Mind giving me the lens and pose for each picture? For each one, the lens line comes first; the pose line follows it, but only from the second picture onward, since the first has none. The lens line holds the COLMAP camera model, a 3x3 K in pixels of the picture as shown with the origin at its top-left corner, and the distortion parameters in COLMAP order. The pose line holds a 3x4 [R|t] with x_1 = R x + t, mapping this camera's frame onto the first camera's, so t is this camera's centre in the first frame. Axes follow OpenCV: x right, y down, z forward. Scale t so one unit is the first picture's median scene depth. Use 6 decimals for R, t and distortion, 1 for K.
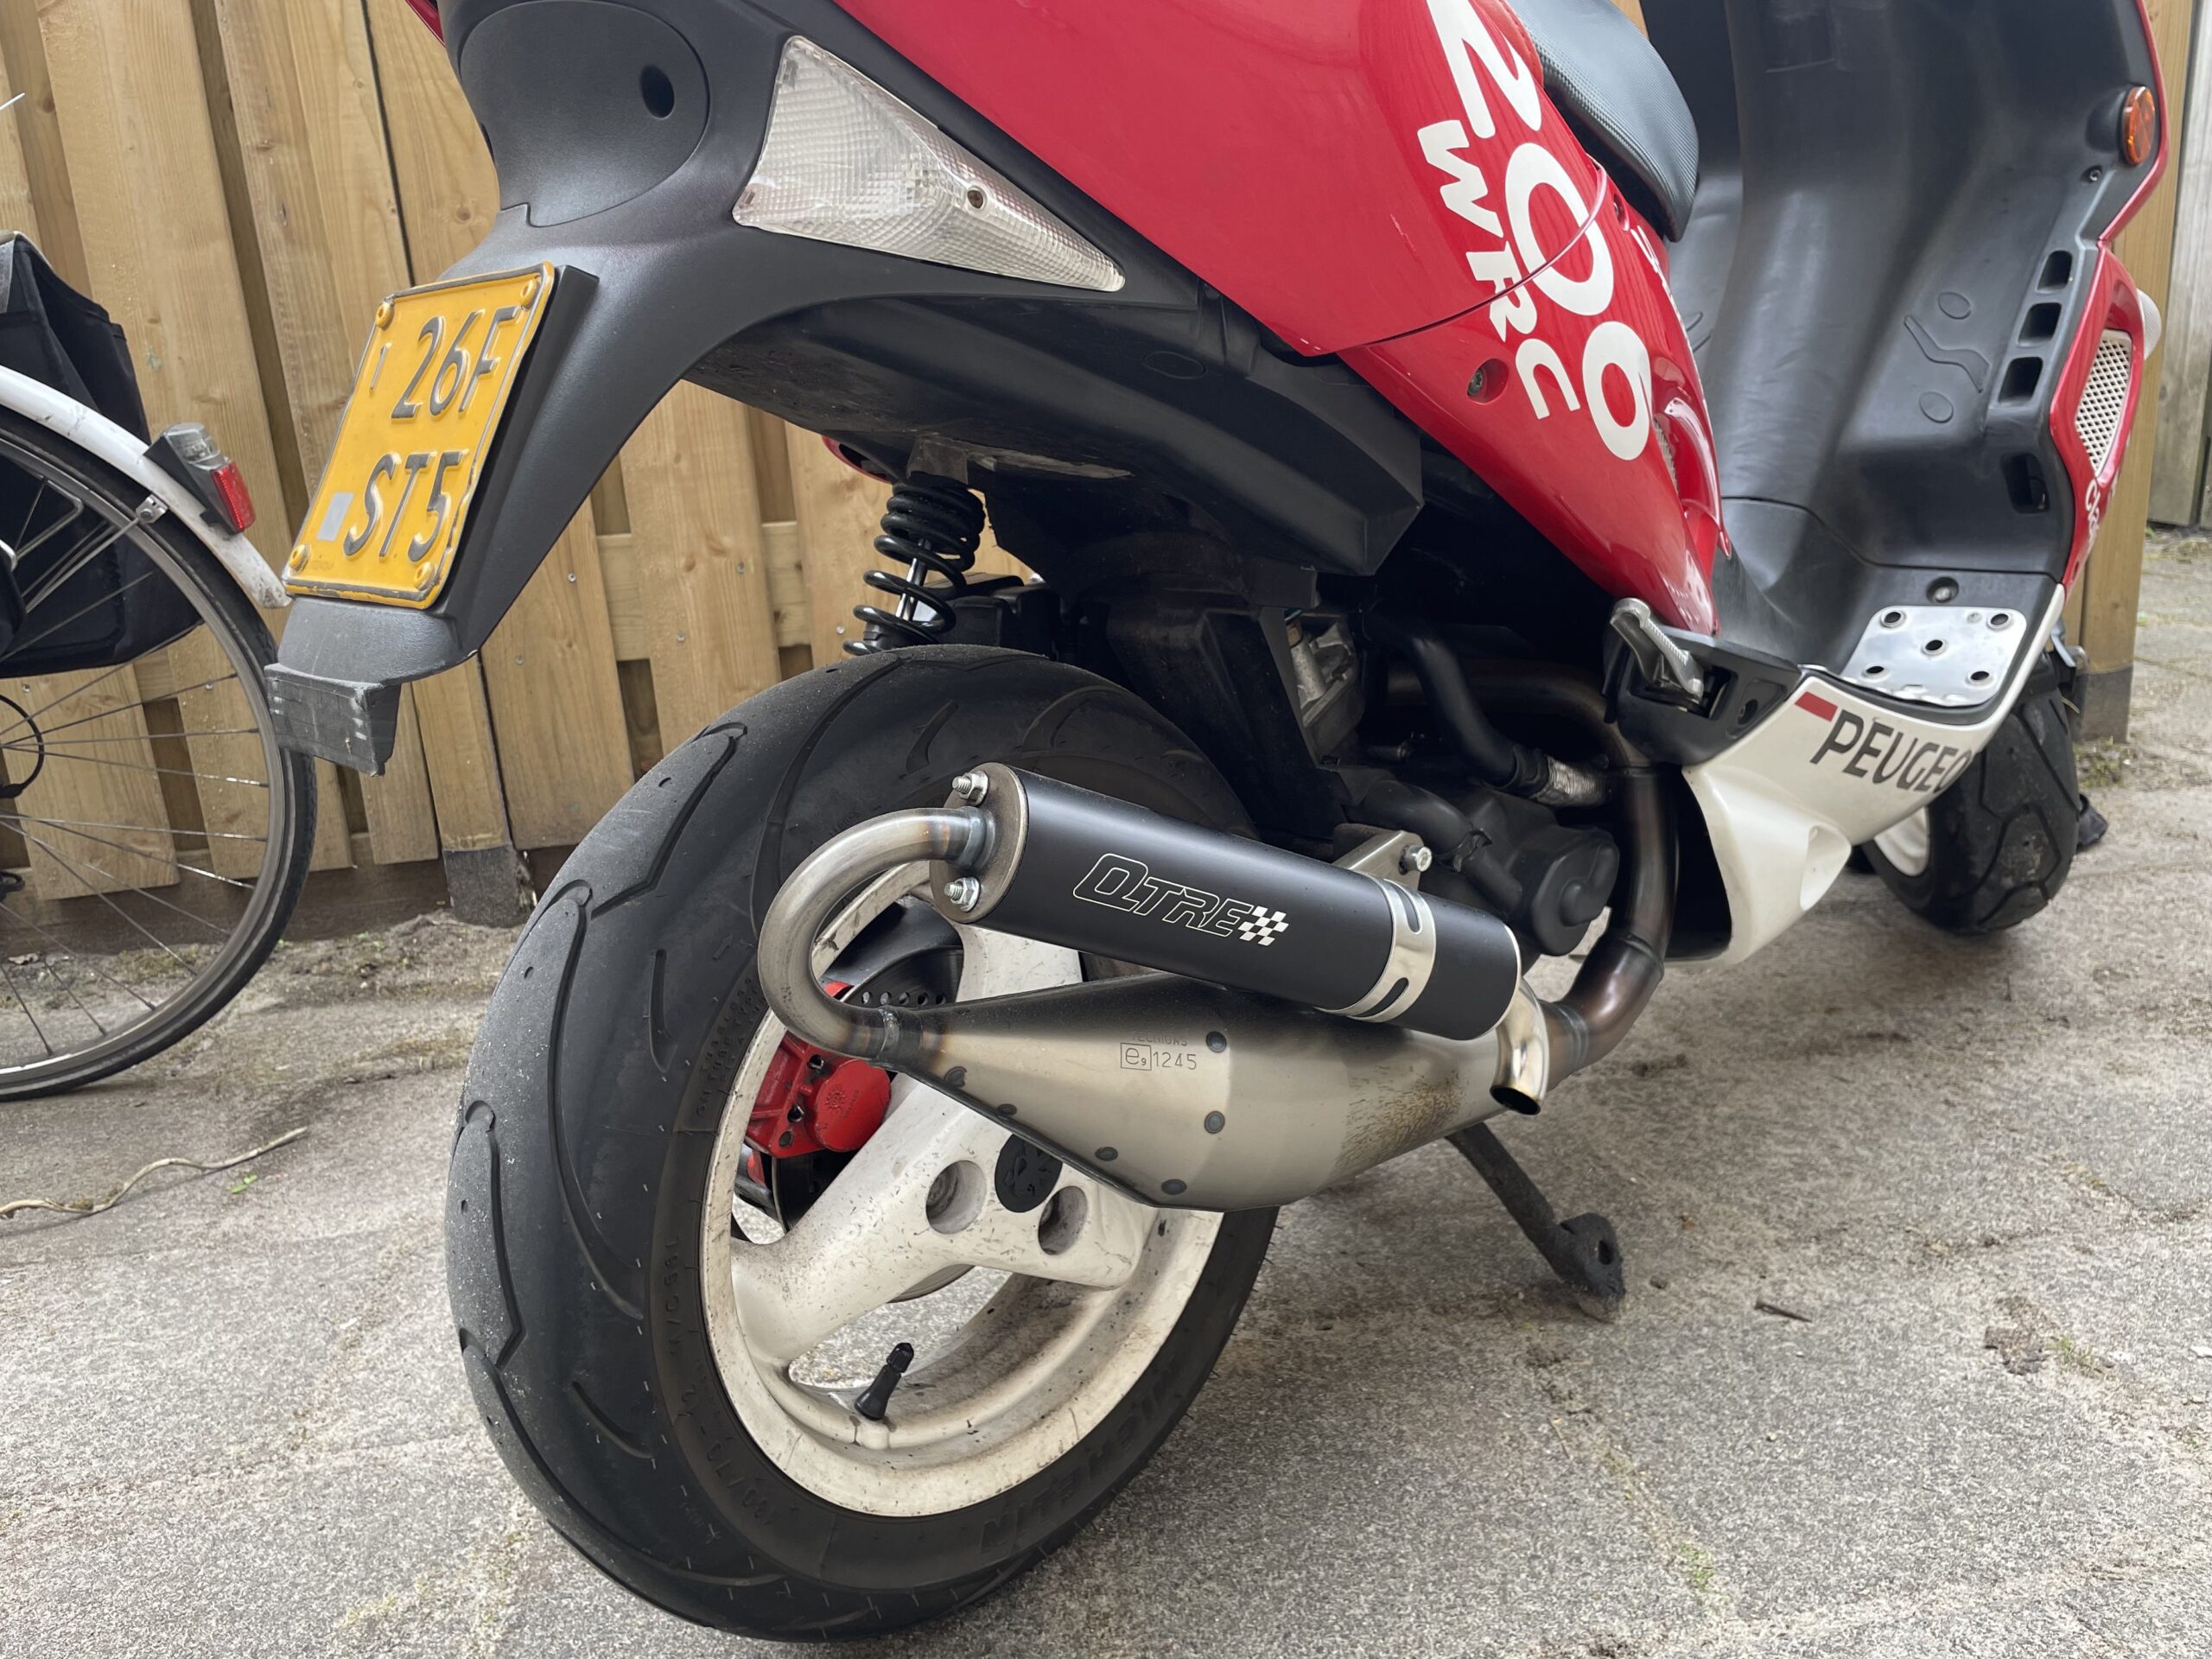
lens RADIAL K [[1683.8, 0, 1106.0], [0, 1683.8, 829.5], [0, 0, 1]] dist [0.037681, -0.001418]
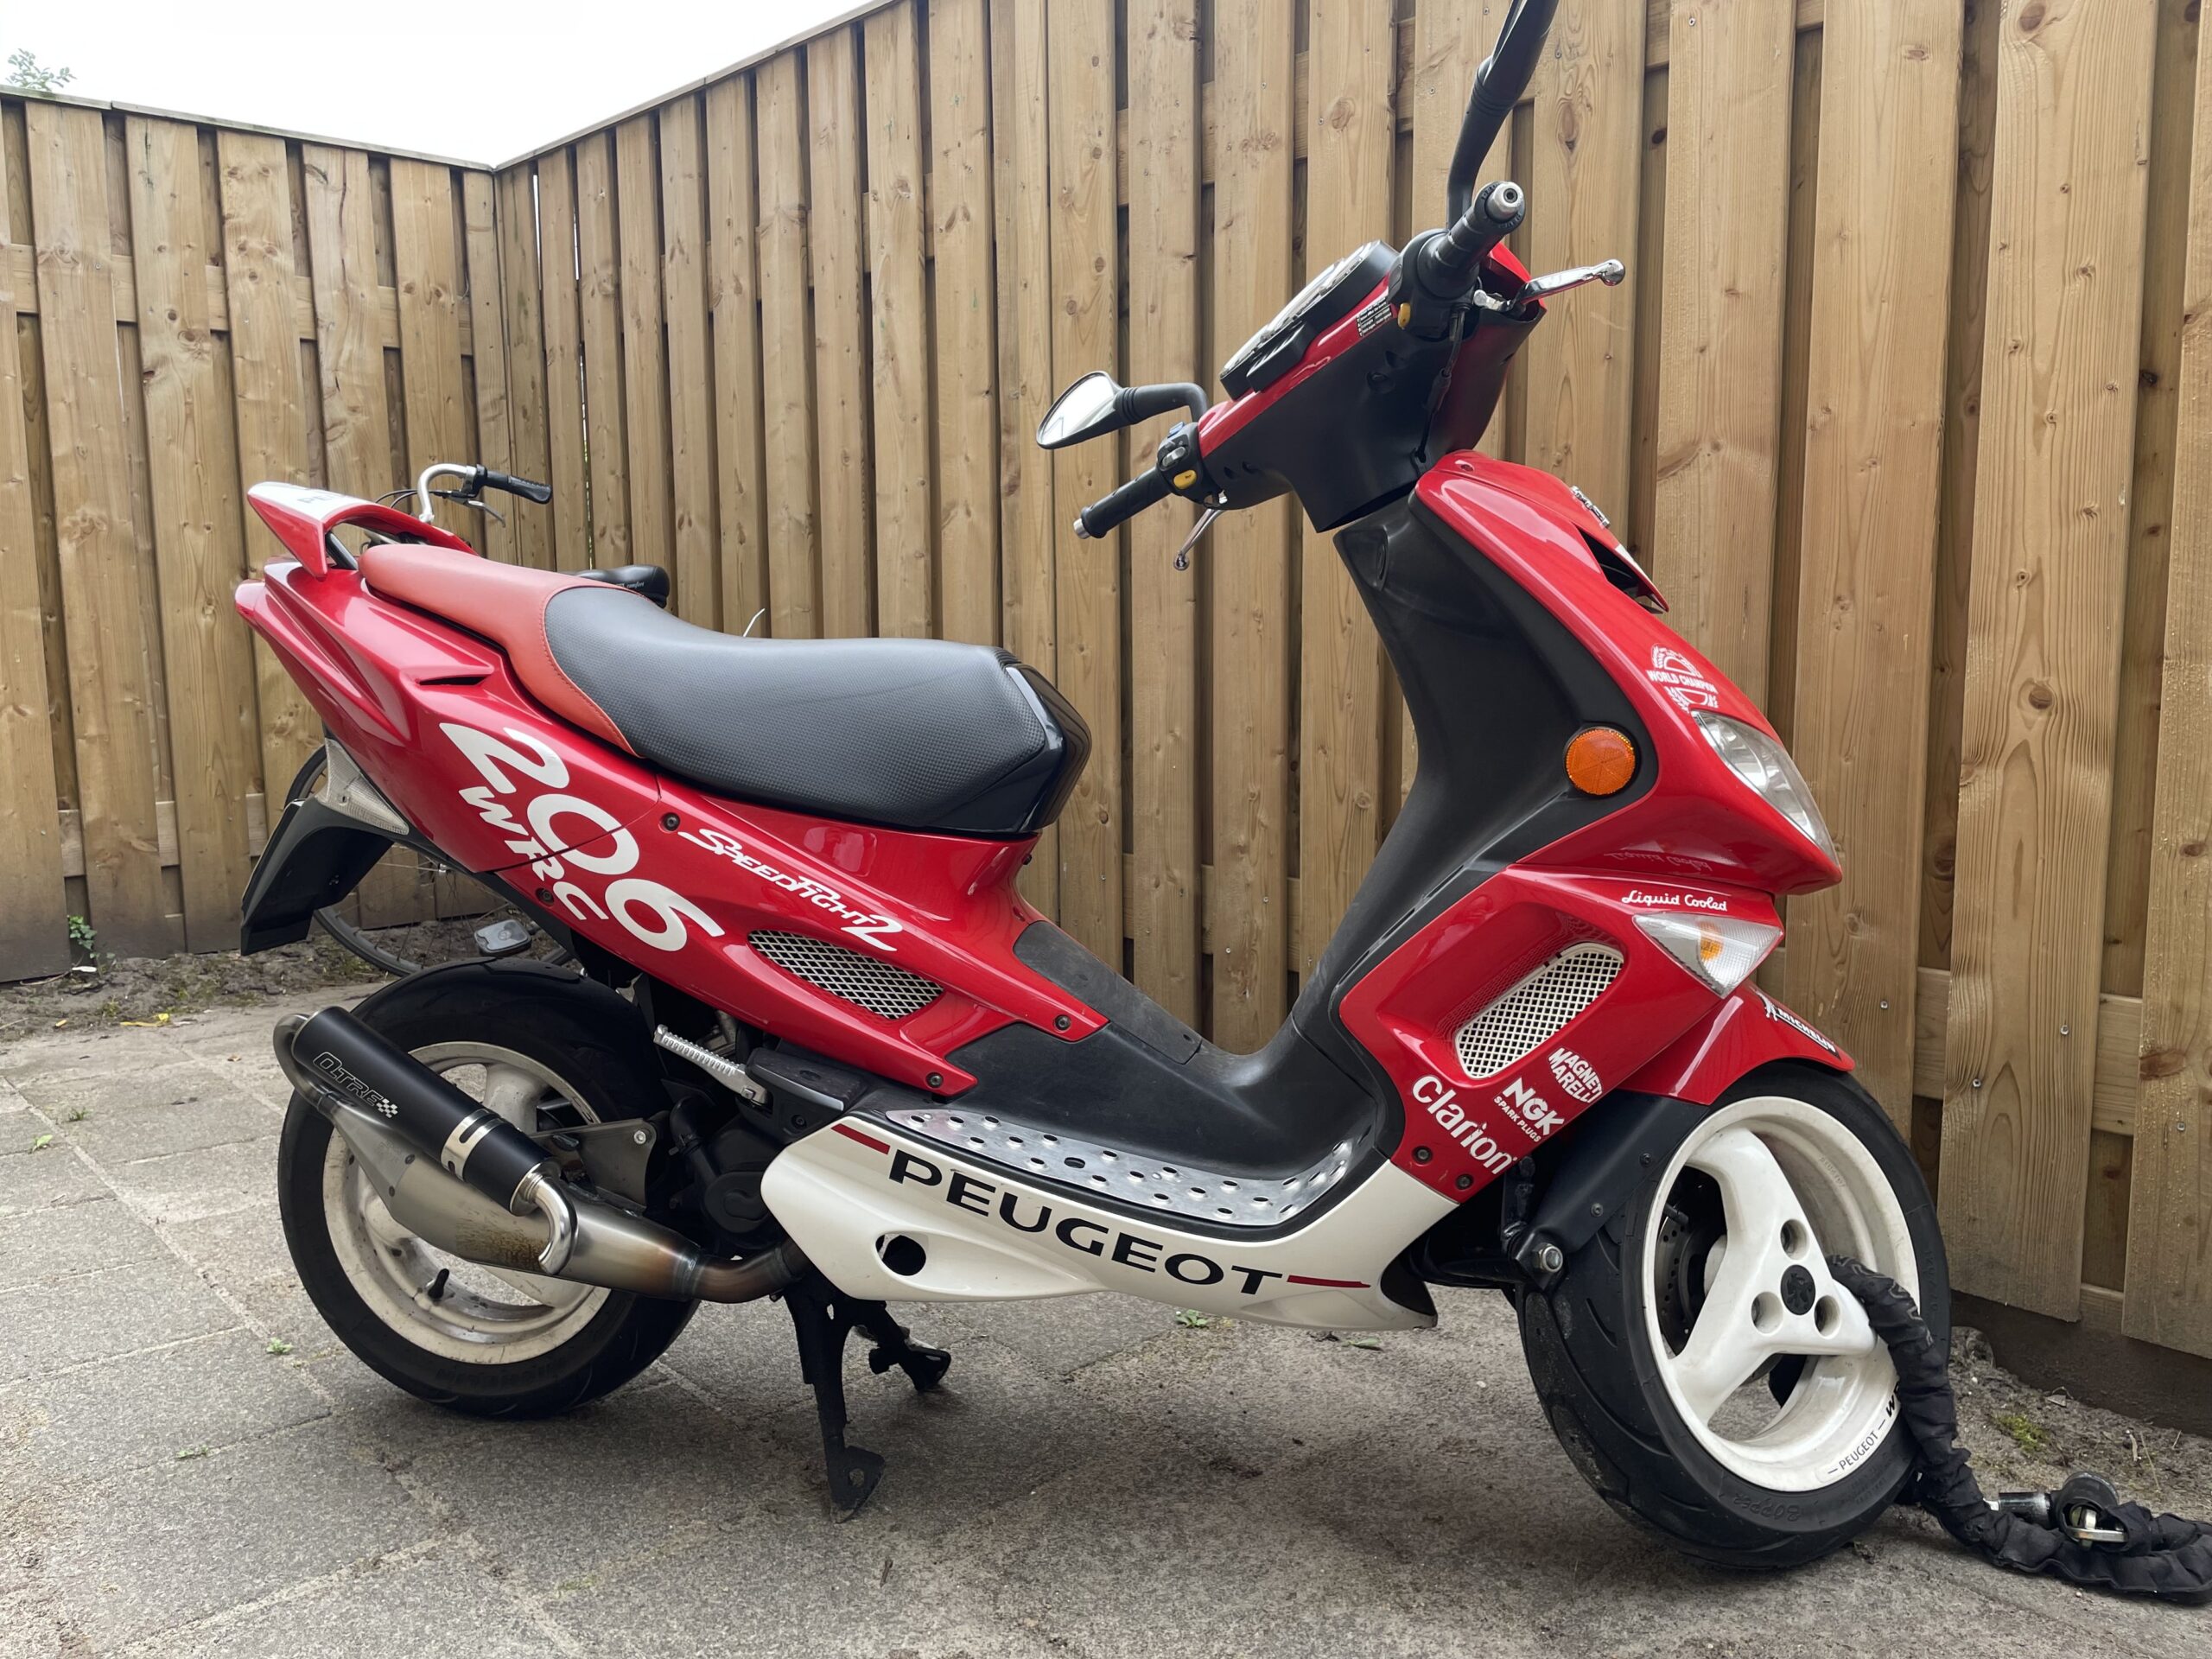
lens RADIAL K [[1683.8, 0, 1106.0], [0, 1683.8, 829.5], [0, 0, 1]] dist [0.037681, -0.001418]
pose [[0.558532, 0.165826, -0.812738, 2.206379], [-0.257695, 0.966019, 0.020007, -0.546909], [0.788438, 0.198265, 0.582286, 0.311435]]
